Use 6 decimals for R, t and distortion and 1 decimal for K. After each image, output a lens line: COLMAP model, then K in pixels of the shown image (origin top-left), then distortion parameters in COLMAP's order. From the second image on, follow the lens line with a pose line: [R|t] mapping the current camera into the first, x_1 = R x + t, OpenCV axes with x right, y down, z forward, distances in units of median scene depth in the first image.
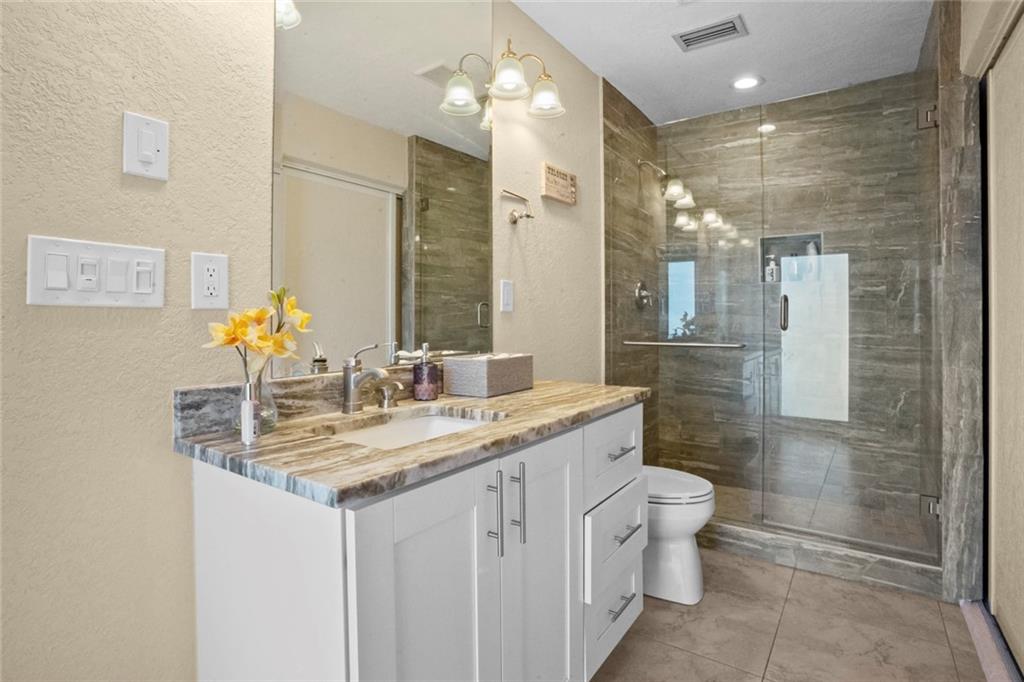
lens RADIAL K [[520.6, 0, 512.0], [0, 520.6, 341.0], [0, 0, 1]] dist [-0.079614, 0.039648]
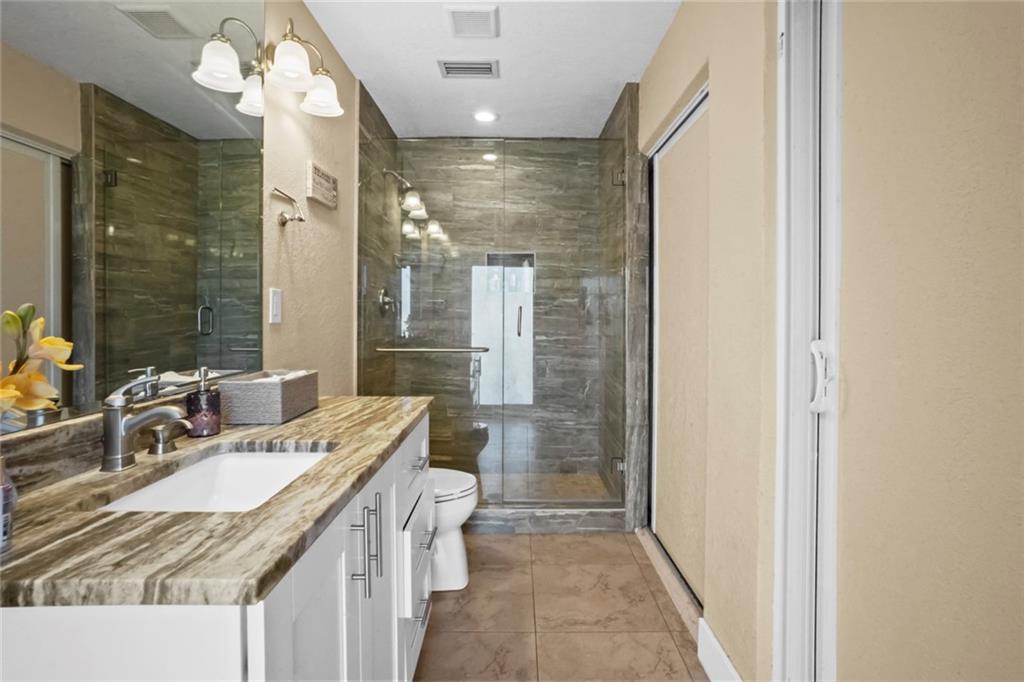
lens RADIAL K [[507.7, 0, 512.0], [0, 507.7, 341.0], [0, 0, 1]] dist [-0.061440, 0.044278]
pose [[0.817658, -0.023383, 0.575229, -0.154449], [0.016363, 0.999715, 0.017379, -0.030089], [-0.575471, -0.004797, 0.817808, 0.048515]]
